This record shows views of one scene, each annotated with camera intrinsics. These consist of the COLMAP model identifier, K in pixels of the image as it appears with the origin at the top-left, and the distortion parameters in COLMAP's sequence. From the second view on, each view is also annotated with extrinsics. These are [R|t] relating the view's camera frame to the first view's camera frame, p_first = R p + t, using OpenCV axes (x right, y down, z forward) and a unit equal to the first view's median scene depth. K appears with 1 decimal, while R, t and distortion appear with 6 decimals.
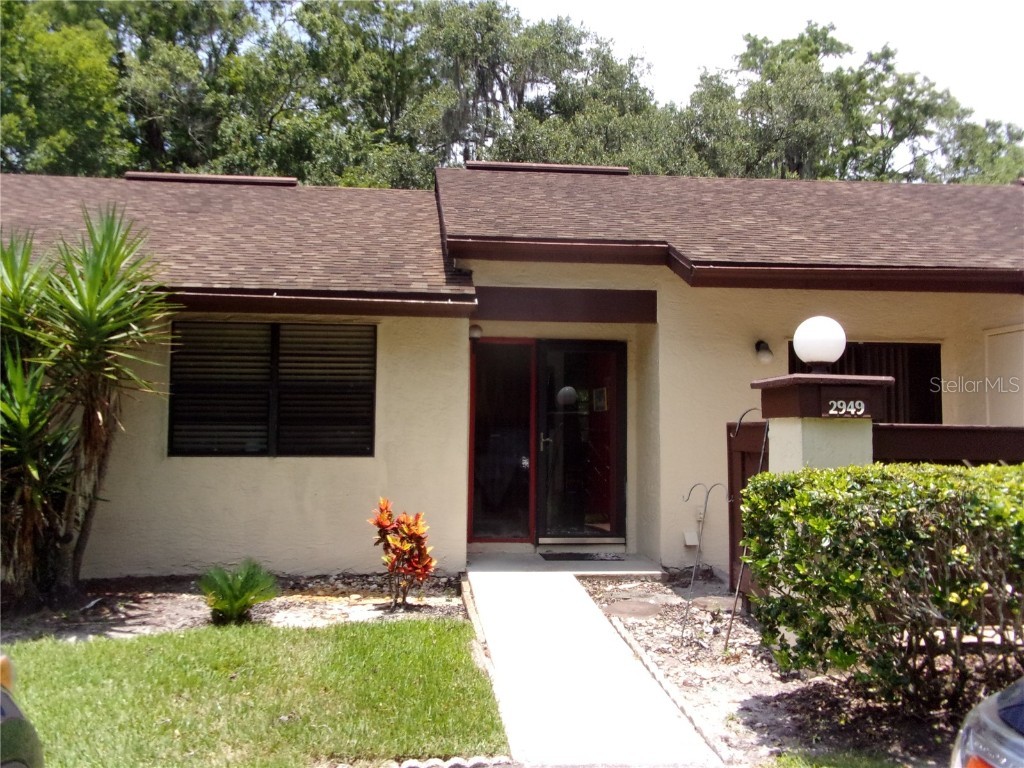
lens RADIAL K [[879.6, 0, 512.0], [0, 879.6, 384.0], [0, 0, 1]] dist [0.123006, -0.166905]
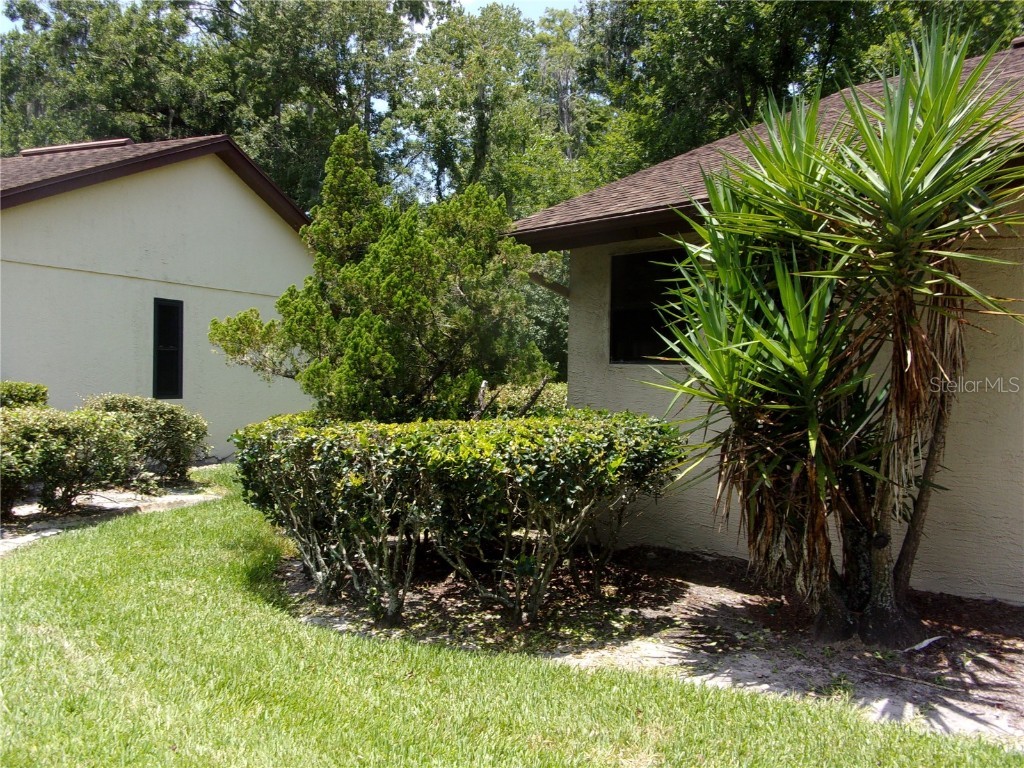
lens RADIAL K [[879.6, 0, 512.0], [0, 879.6, 384.0], [0, 0, 1]] dist [0.123006, -0.166905]
pose [[0.579496, 0.005386, -0.814957, -0.113756], [0.038836, 0.998660, 0.034215, 0.022130], [0.814049, -0.051477, 0.578510, 0.405100]]
